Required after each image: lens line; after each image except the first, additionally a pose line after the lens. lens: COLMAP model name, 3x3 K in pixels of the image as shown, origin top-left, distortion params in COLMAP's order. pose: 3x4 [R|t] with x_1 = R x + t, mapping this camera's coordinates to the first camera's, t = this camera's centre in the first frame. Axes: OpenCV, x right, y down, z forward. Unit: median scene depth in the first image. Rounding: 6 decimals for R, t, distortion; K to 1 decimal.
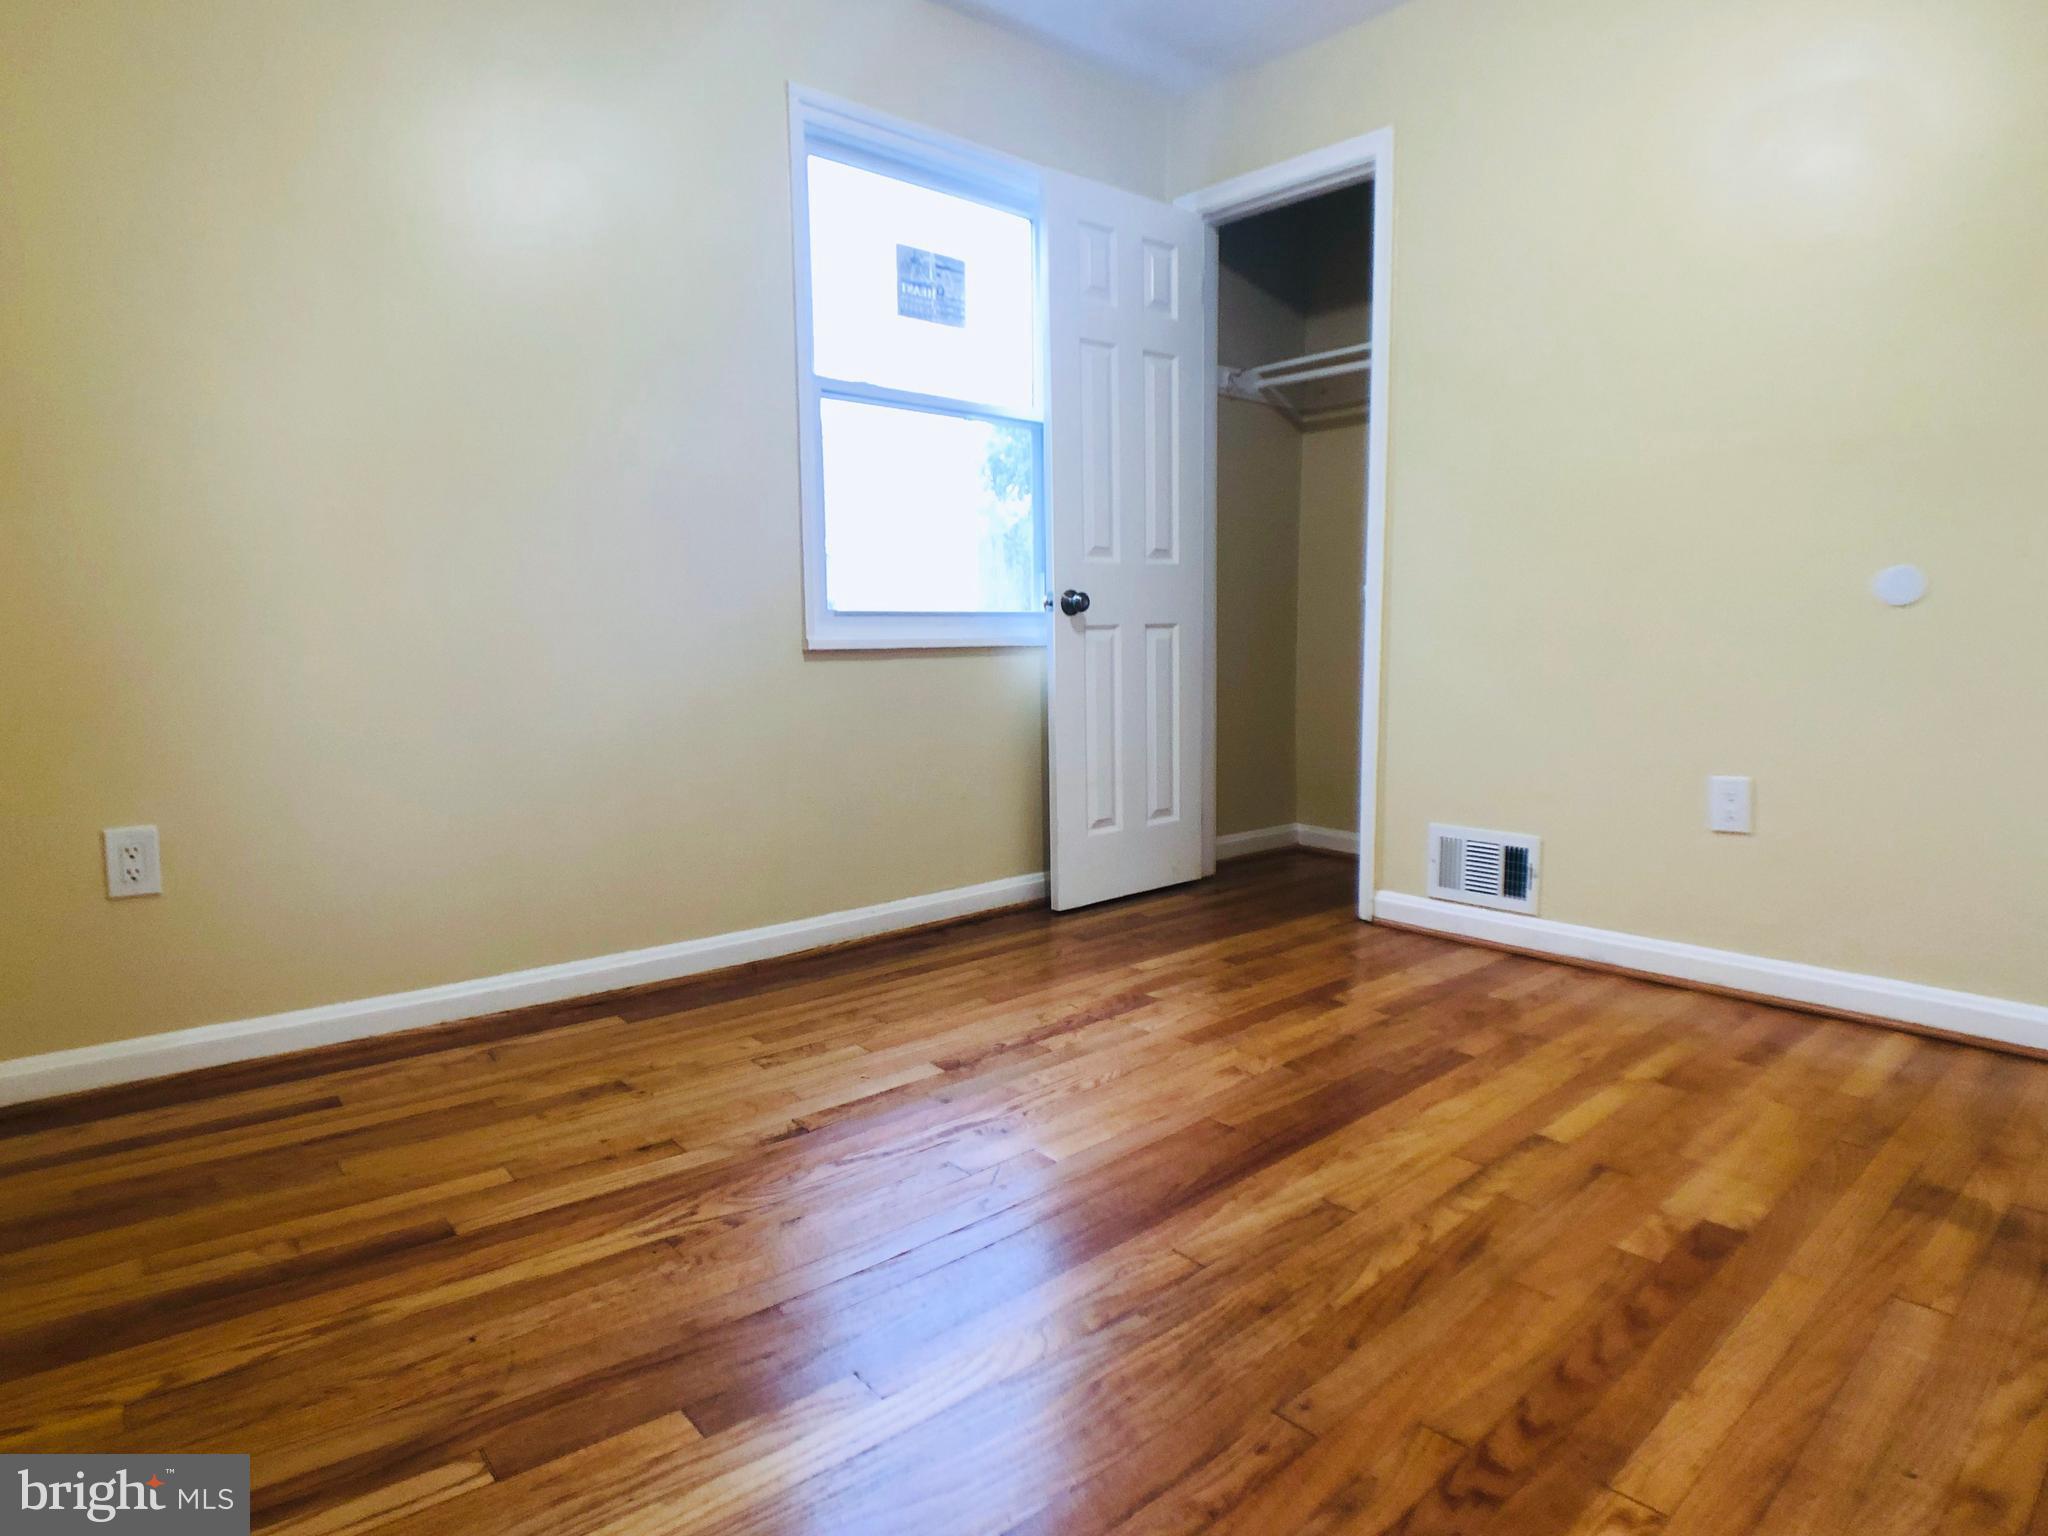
lens RADIAL K [[1146.3, 0, 1015.2], [0, 1146.3, 810.4], [0, 0, 1]] dist [-0.068027, -0.001104]
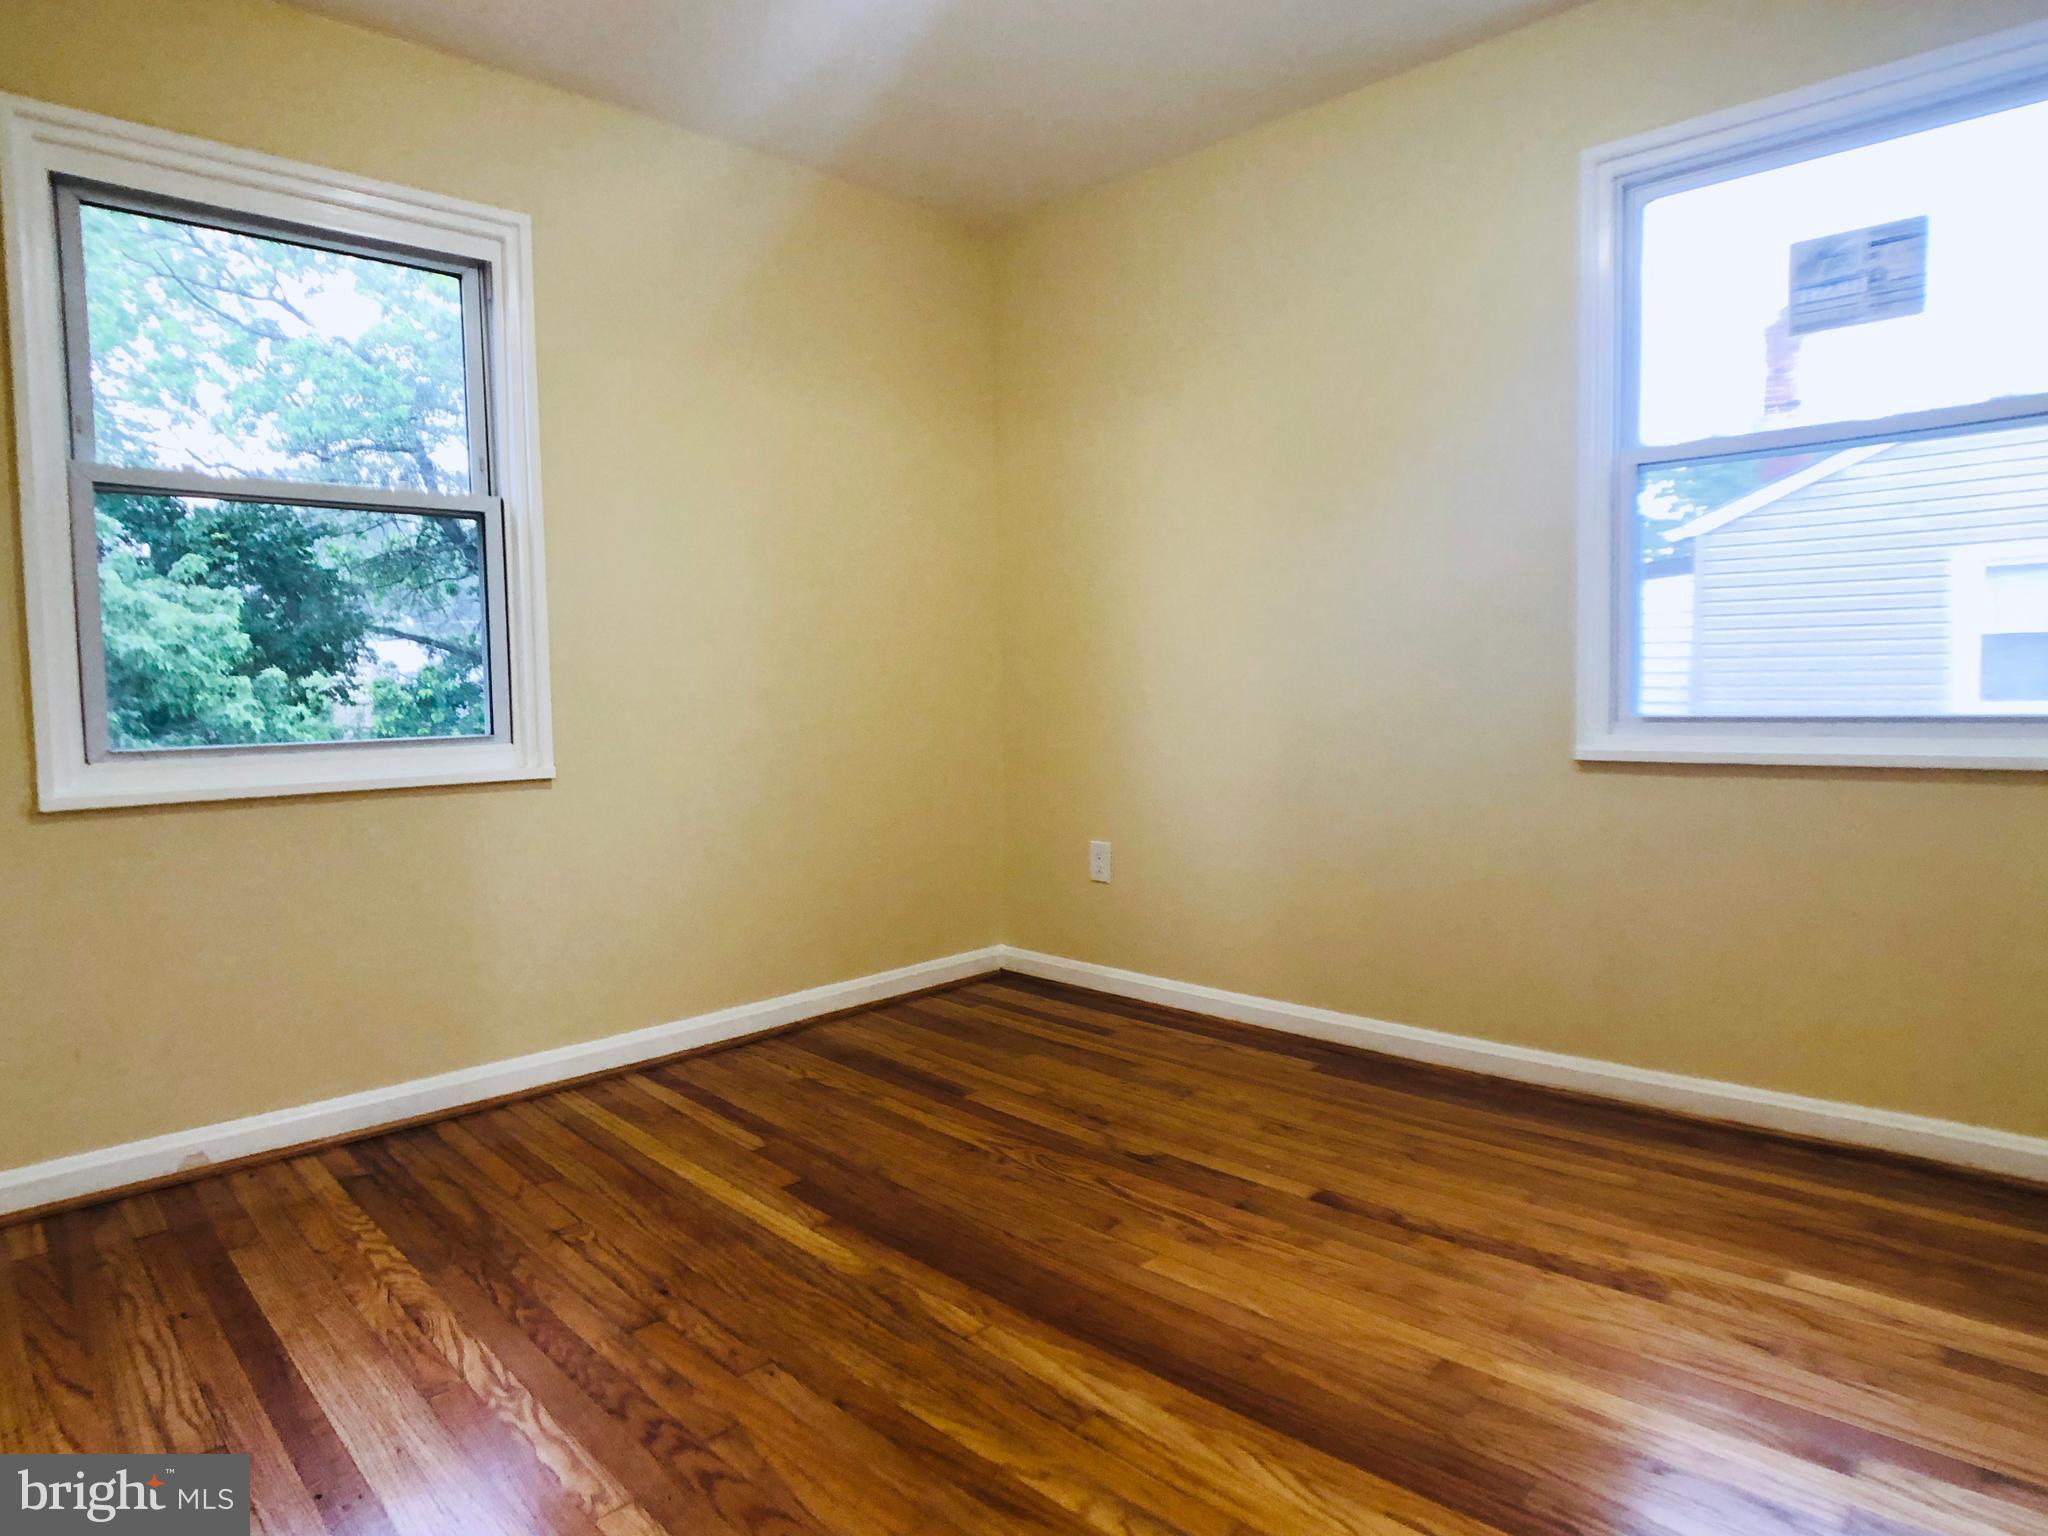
lens RADIAL K [[1152.1, 0, 996.4], [0, 1152.1, 790.3], [0, 0, 1]] dist [-0.053641, 0.003142]
pose [[0.079848, 0.088250, -0.992893, 0.913009], [-0.127356, 0.988813, 0.077646, -0.174166], [0.988638, 0.120251, 0.090194, 0.621467]]
